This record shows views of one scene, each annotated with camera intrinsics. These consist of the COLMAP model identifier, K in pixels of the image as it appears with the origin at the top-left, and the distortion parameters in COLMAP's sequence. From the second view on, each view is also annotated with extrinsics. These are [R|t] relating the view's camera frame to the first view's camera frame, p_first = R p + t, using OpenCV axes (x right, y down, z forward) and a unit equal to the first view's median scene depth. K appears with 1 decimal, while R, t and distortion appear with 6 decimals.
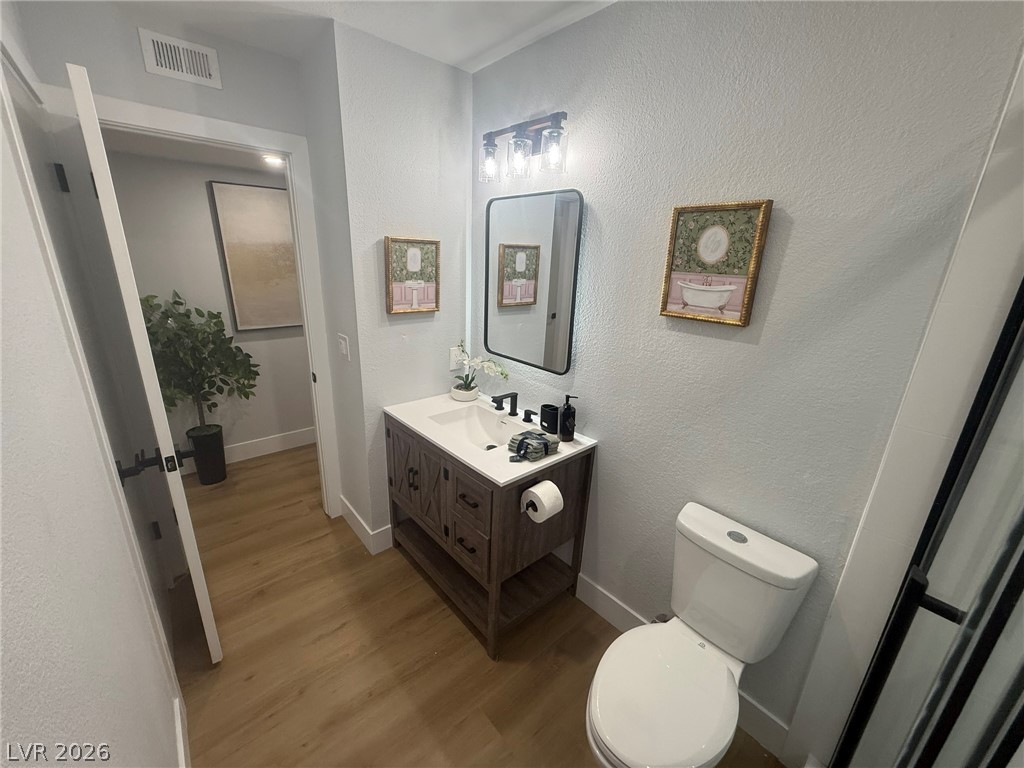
lens RADIAL K [[407.2, 0, 503.2], [0, 407.2, 381.3], [0, 0, 1]] dist [-0.003066, -0.000125]
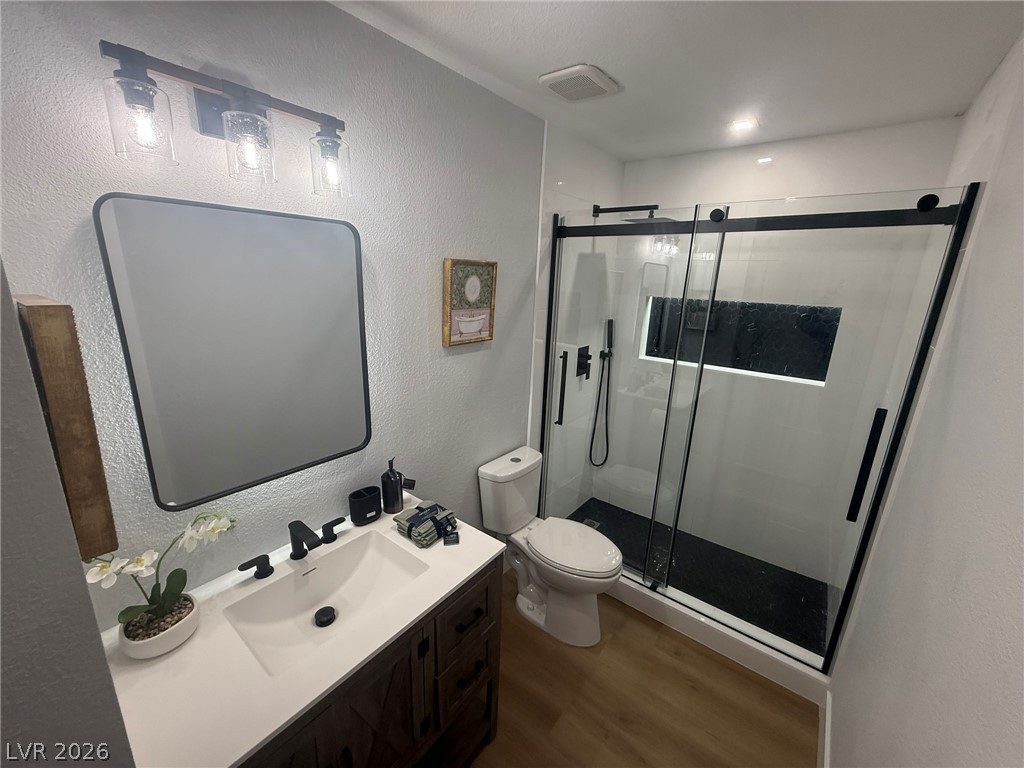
lens RADIAL K [[407.2, 0, 503.1], [0, 407.2, 385.7], [0, 0, 1]] dist [-0.003066, -0.000125]
pose [[-0.173488, -0.293981, 0.939935, -0.871081], [0.262756, 0.905994, 0.331863, -0.449217], [-0.949137, 0.304548, -0.079934, 1.064532]]
